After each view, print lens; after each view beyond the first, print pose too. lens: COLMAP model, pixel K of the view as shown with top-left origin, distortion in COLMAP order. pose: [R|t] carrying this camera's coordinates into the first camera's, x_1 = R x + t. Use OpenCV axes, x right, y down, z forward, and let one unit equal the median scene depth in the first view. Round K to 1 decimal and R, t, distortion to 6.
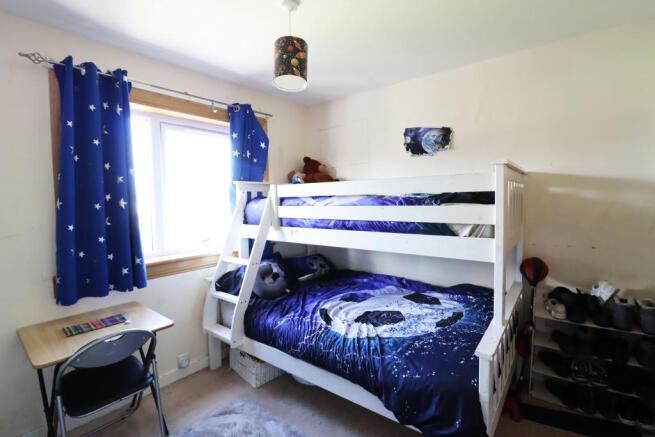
lens RADIAL K [[302.0, 0, 324.7], [0, 302.0, 215.3], [0, 0, 1]] dist [0.001320, -0.015850]
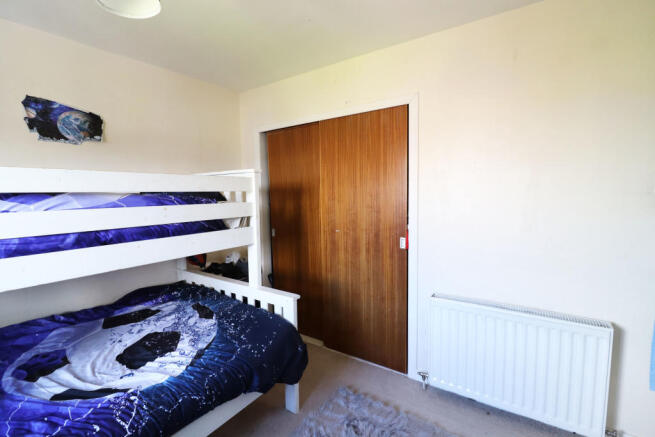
lens RADIAL K [[302.0, 0, 324.7], [0, 302.0, 215.3], [0, 0, 1]] dist [0.001320, -0.015850]
pose [[-0.067250, -0.050231, 0.996471, -0.570095], [0.070645, 0.995985, 0.054975, -0.016721], [-0.995232, 0.074093, -0.063431, 0.525722]]
